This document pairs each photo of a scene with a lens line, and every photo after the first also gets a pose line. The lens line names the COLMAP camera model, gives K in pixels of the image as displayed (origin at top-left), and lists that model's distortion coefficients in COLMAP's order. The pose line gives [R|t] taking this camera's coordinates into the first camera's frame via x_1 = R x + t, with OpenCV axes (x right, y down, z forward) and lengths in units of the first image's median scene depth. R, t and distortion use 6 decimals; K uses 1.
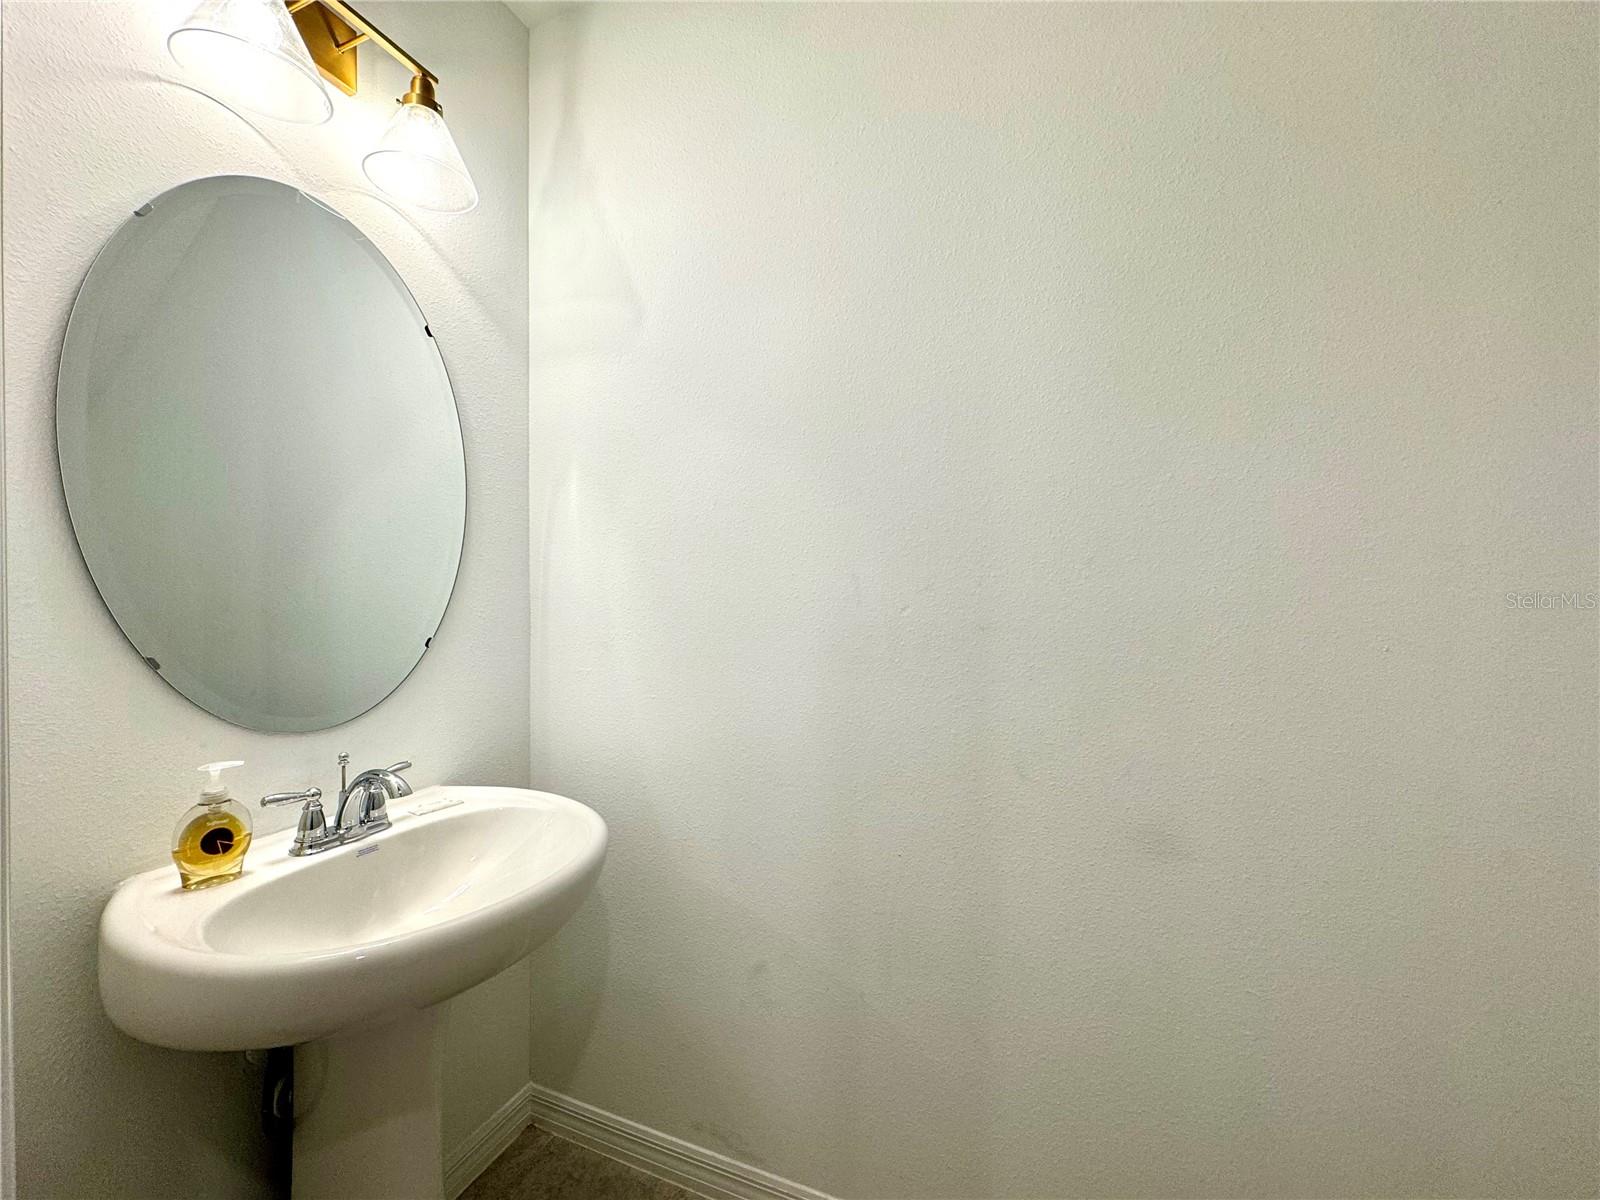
lens RADIAL K [[640.6, 0, 800.0], [0, 640.6, 600.0], [0, 0, 1]] dist [0.000223, 0.000075]
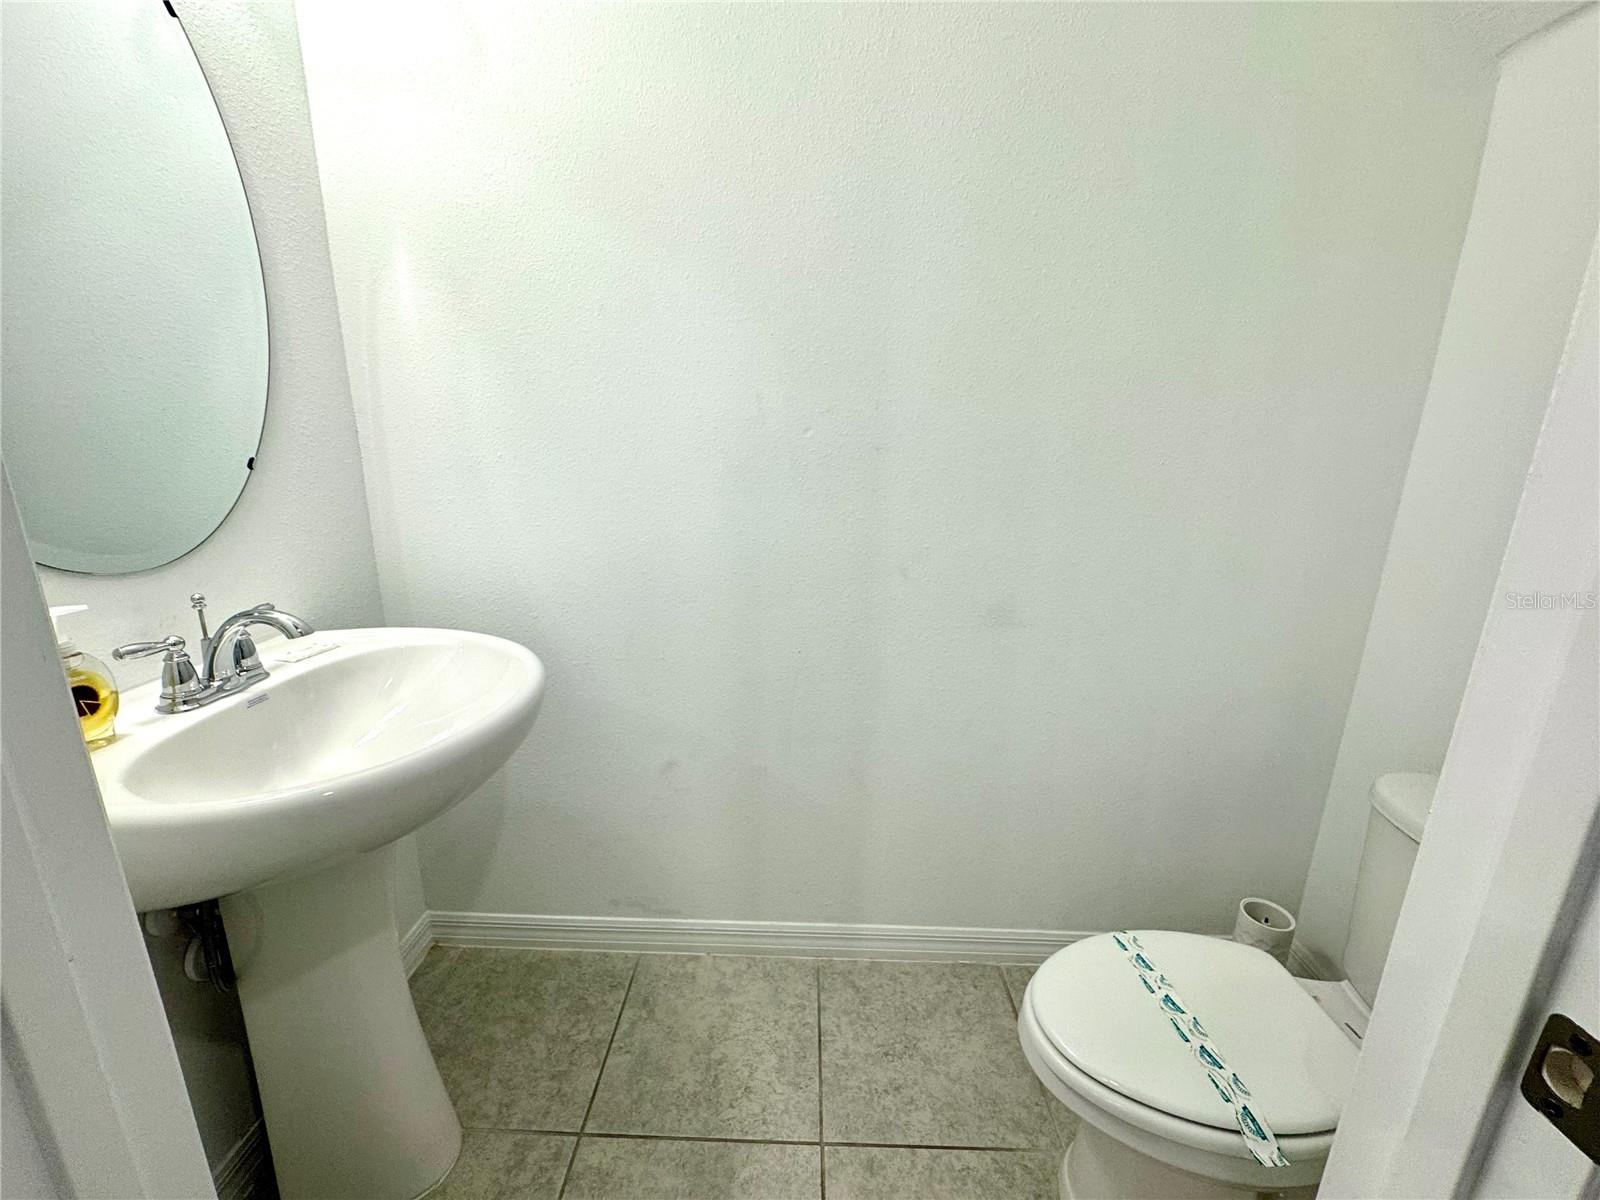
lens RADIAL K [[640.6, 0, 800.0], [0, 640.6, 600.0], [0, 0, 1]] dist [0.000223, 0.000075]
pose [[0.932969, -0.074504, 0.352162, -0.277712], [-0.011755, 0.971517, 0.236676, 0.040841], [-0.359765, -0.224951, 0.905520, -0.027816]]
